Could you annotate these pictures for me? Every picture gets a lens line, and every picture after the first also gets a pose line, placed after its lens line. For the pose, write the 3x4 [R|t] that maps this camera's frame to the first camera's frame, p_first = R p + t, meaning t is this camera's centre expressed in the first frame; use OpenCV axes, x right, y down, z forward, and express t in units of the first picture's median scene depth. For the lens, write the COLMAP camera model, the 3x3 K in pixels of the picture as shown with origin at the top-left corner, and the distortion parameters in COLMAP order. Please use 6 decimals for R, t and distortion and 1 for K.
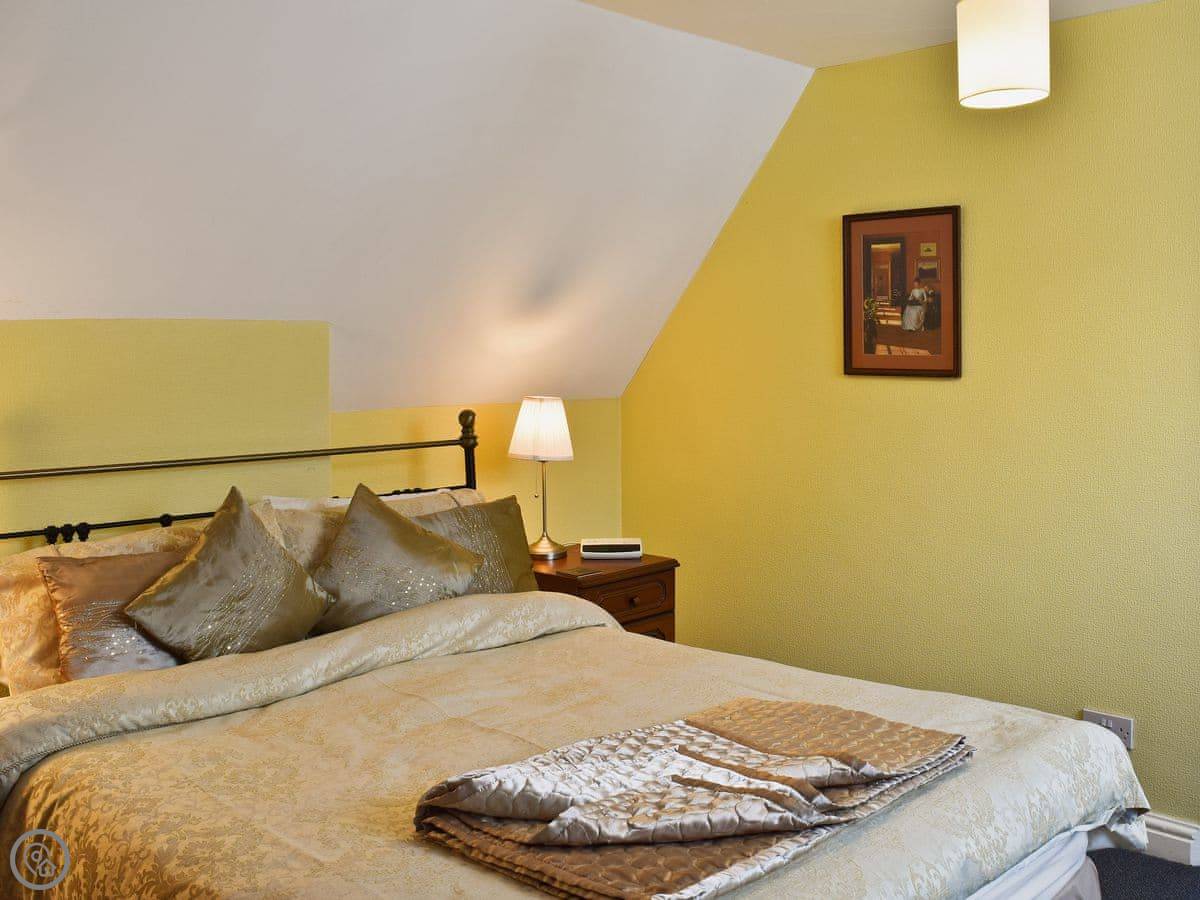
lens RADIAL K [[1097.4, 0, 600.0], [0, 1097.4, 450.0], [0, 0, 1]] dist [-0.067361, 0.017138]
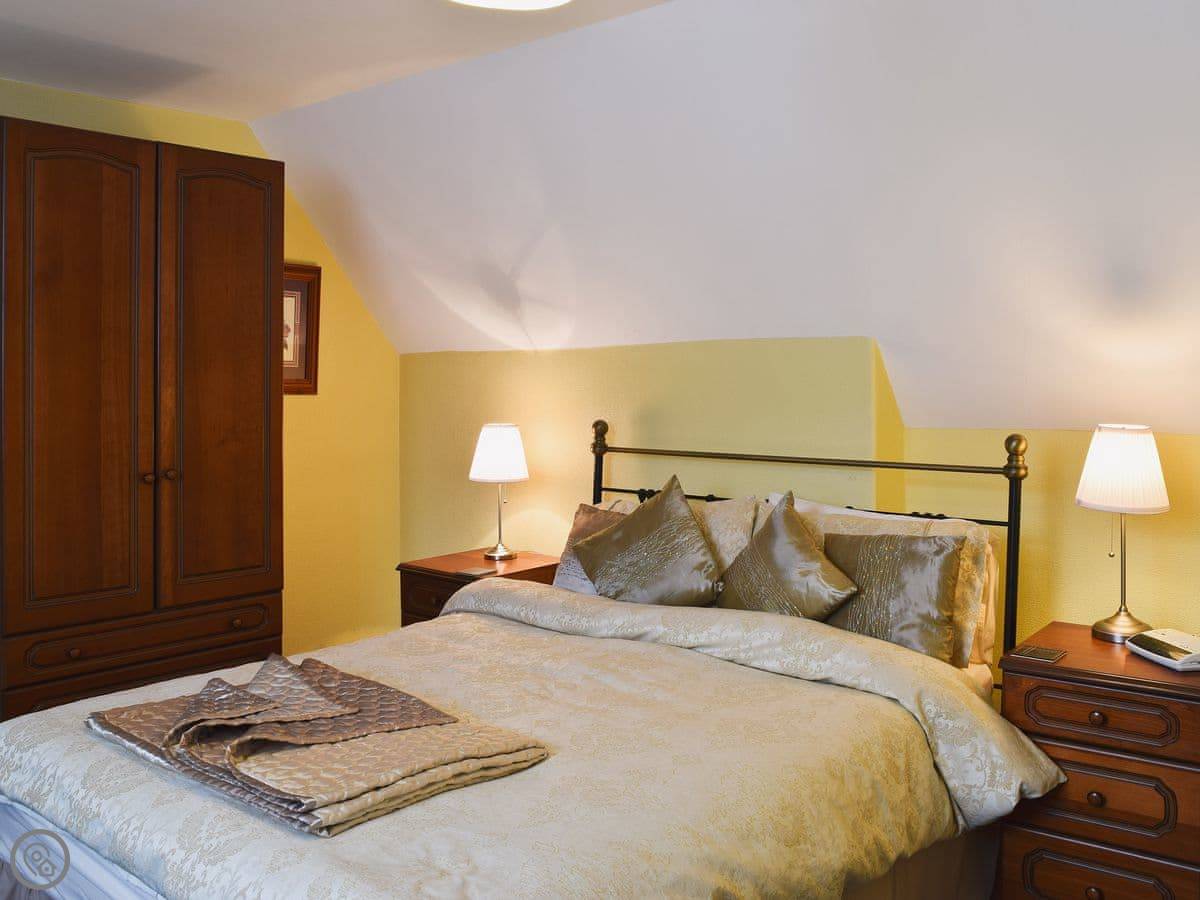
lens RADIAL K [[1002.7, 0, 600.0], [0, 1002.7, 450.0], [0, 0, 1]] dist [-0.020340, -0.001175]
pose [[0.133941, 0.079921, -0.987761, 0.717323], [-0.083208, 0.994130, 0.069153, -0.061478], [0.987490, 0.072927, 0.139805, 0.686422]]
